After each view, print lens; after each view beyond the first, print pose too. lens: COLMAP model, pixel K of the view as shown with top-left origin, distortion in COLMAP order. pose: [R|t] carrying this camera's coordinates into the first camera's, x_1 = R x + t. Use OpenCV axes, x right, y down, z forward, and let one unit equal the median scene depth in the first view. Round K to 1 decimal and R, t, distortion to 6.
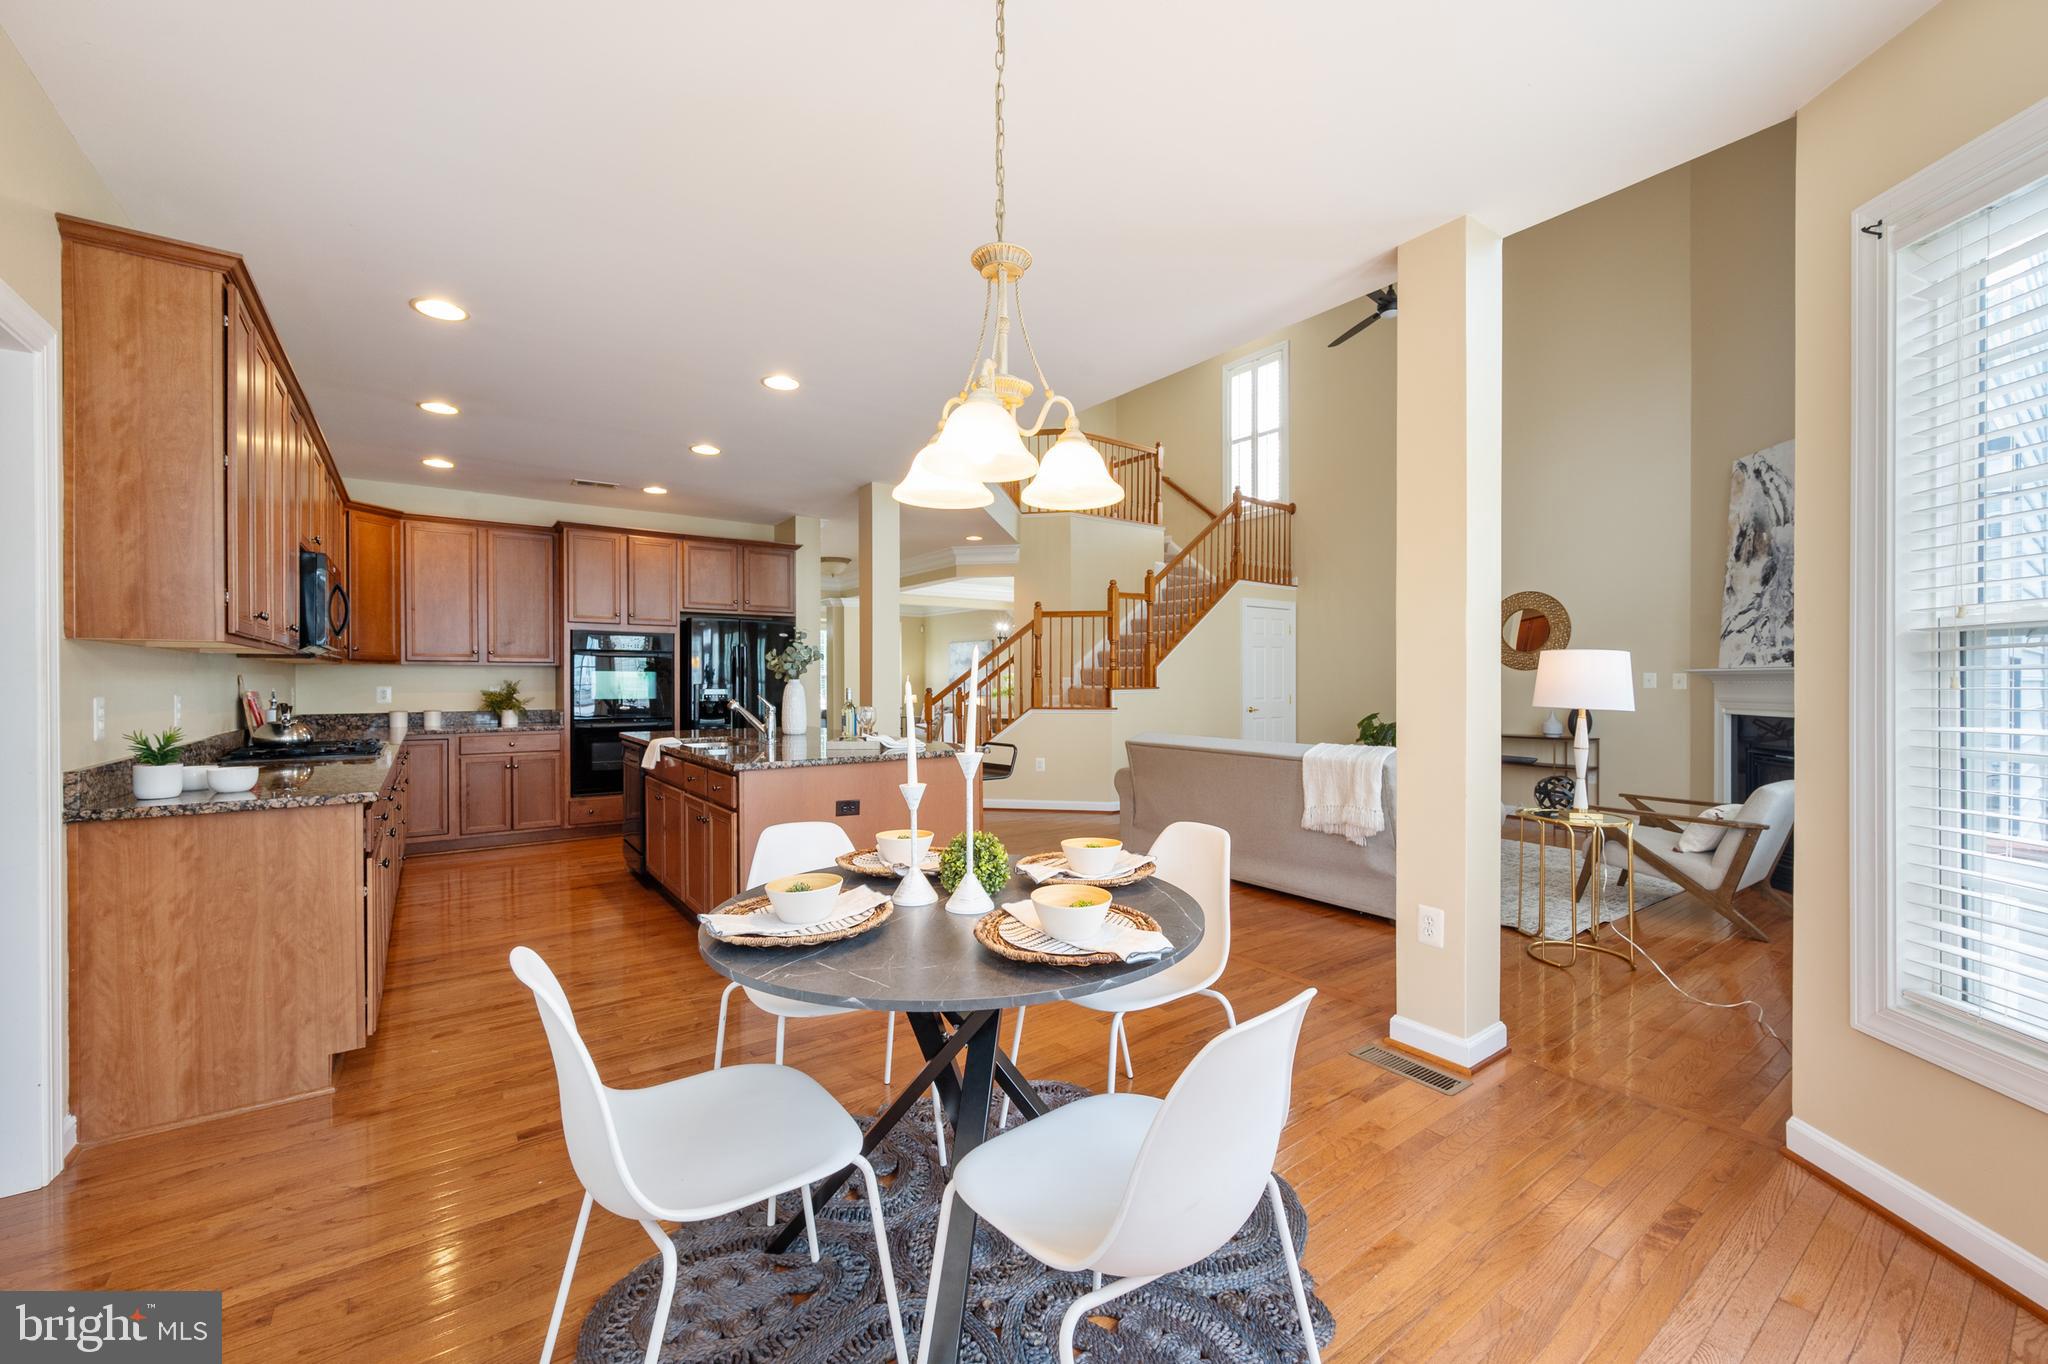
lens RADIAL K [[828.6, 0, 1028.0], [0, 828.6, 681.9], [0, 0, 1]] dist [0.006957, 0.000144]
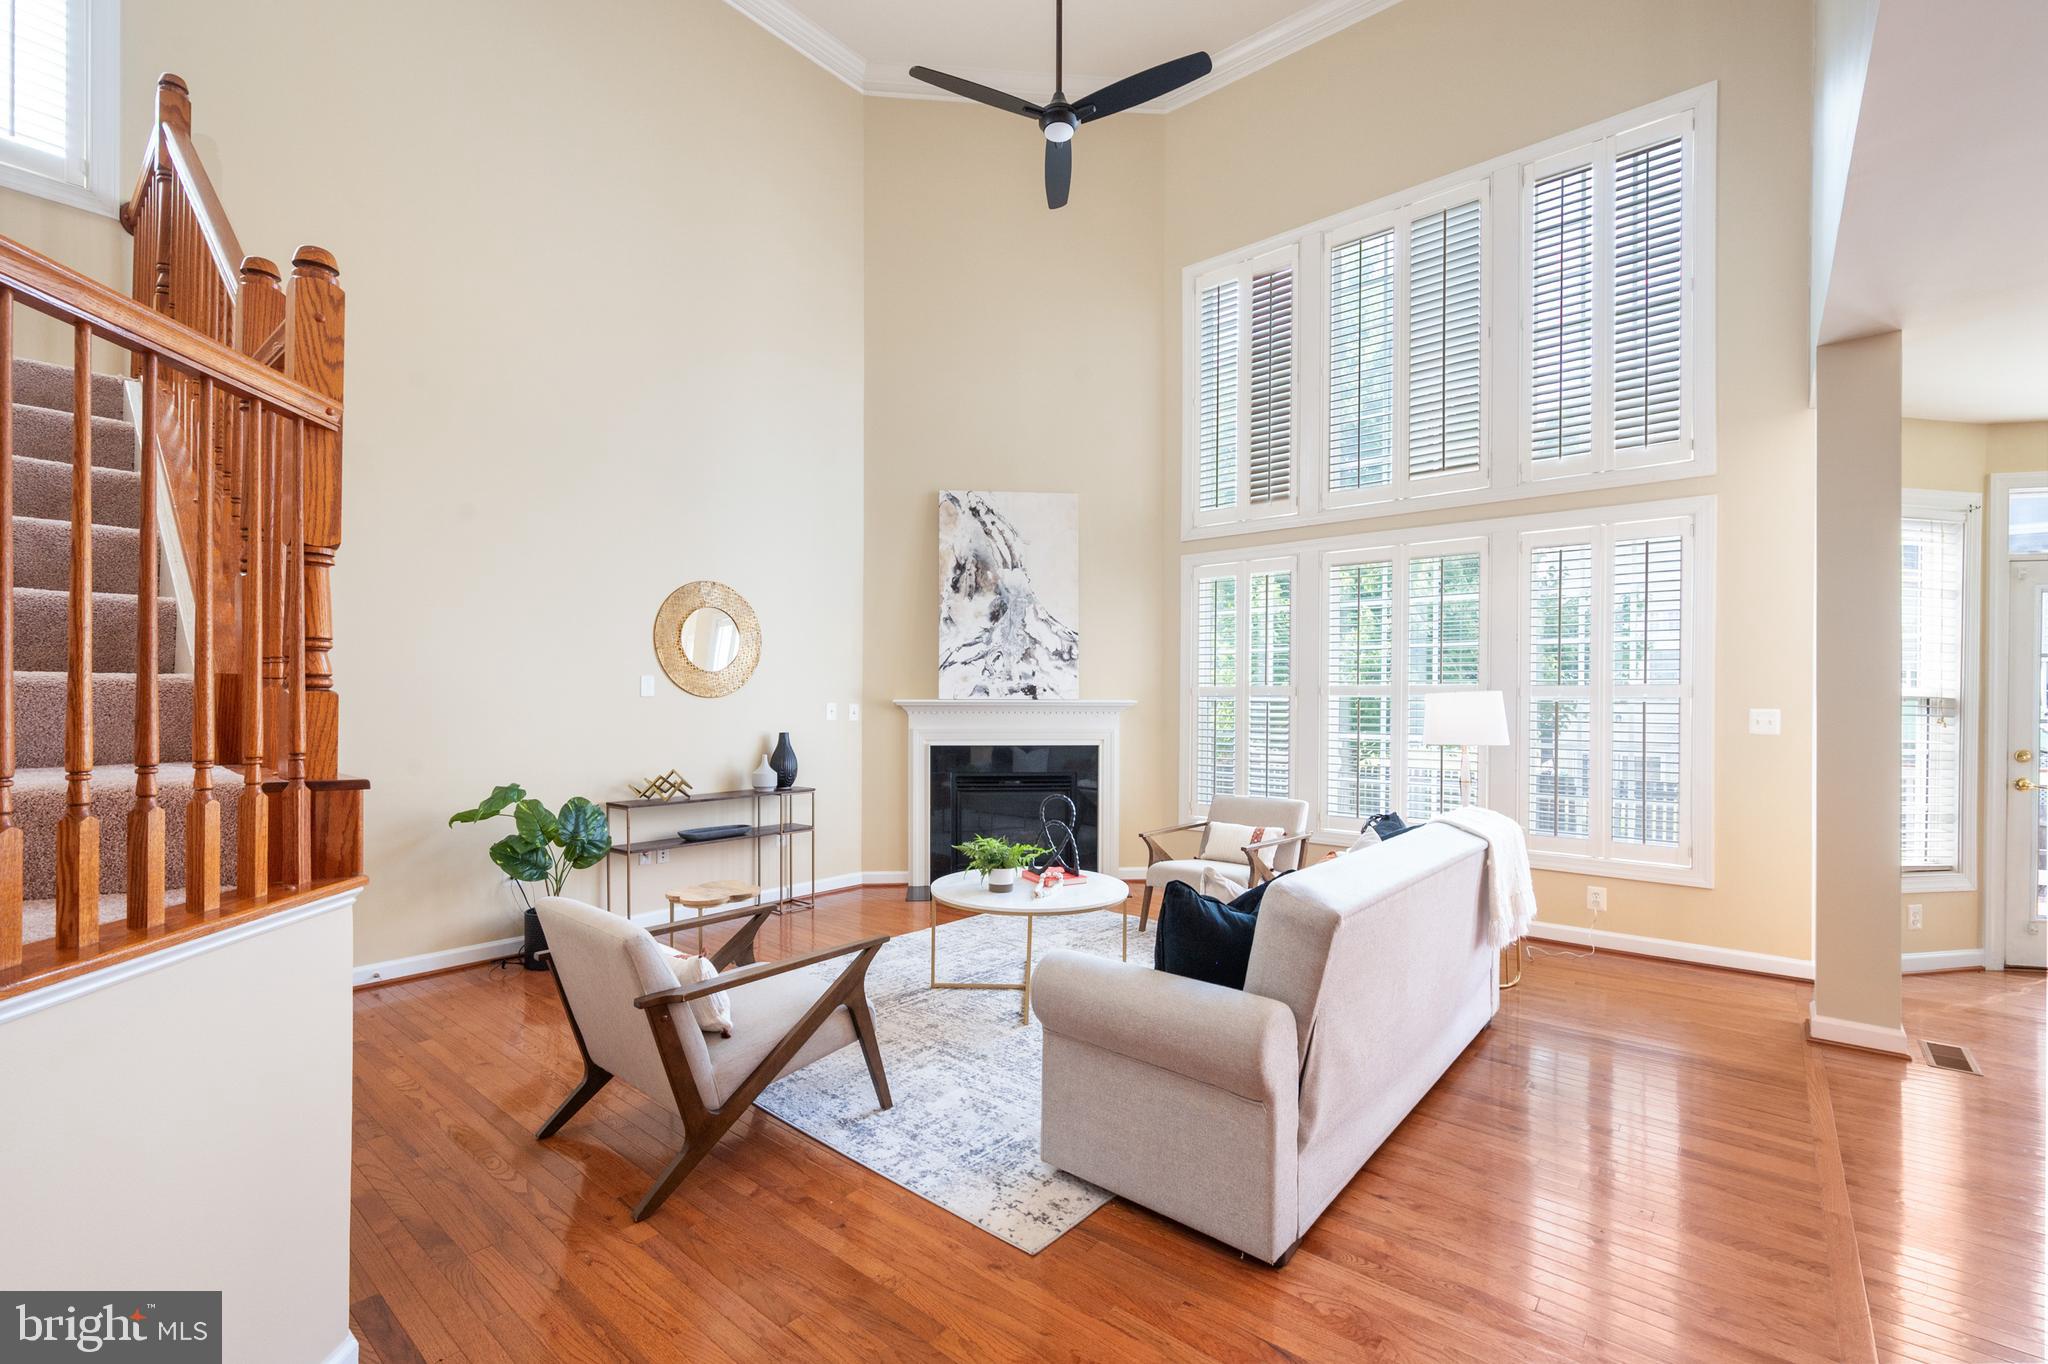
lens RADIAL K [[888.0, 0, 1019.2], [0, 888.0, 701.2], [0, 0, 1]] dist [-0.001919, -0.000387]
pose [[-0.226240, 0.000704, 0.974071, -0.155989], [-0.003656, 0.999992, -0.001572, -0.009851], [-0.974065, -0.003917, -0.226235, 0.880077]]
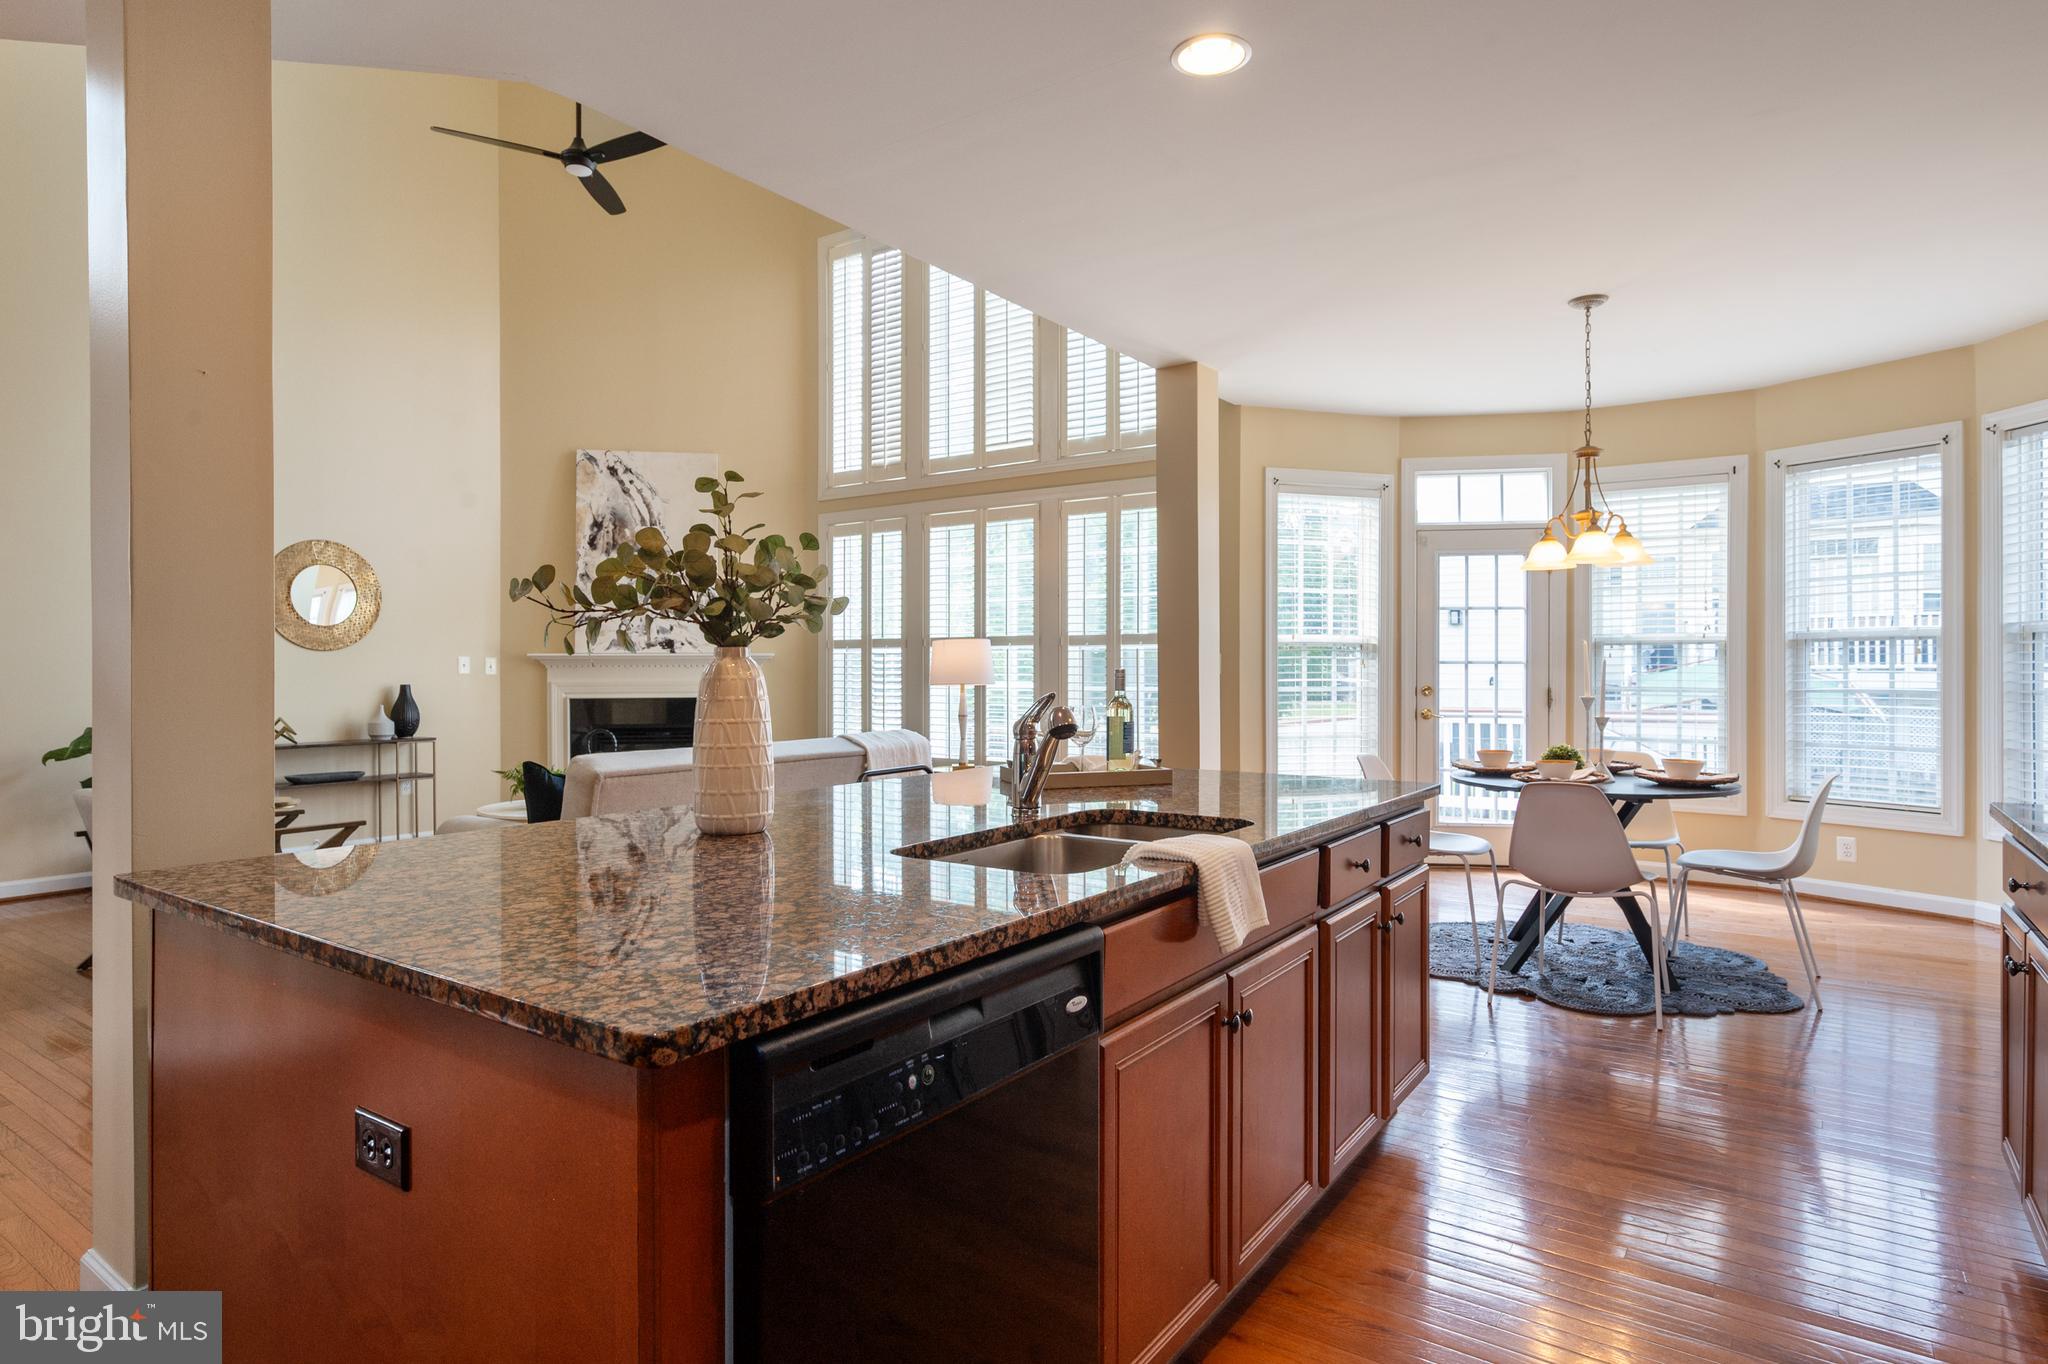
lens RADIAL K [[1126.7, 0, 1021.1], [0, 1126.7, 675.1], [0, 0, 1]] dist [0.000322, -0.001305]
pose [[-0.312740, -0.003536, 0.949832, -0.485102], [0.003088, 0.999984, 0.004739, 0.004264], [-0.949834, 0.004415, -0.312724, 0.703698]]
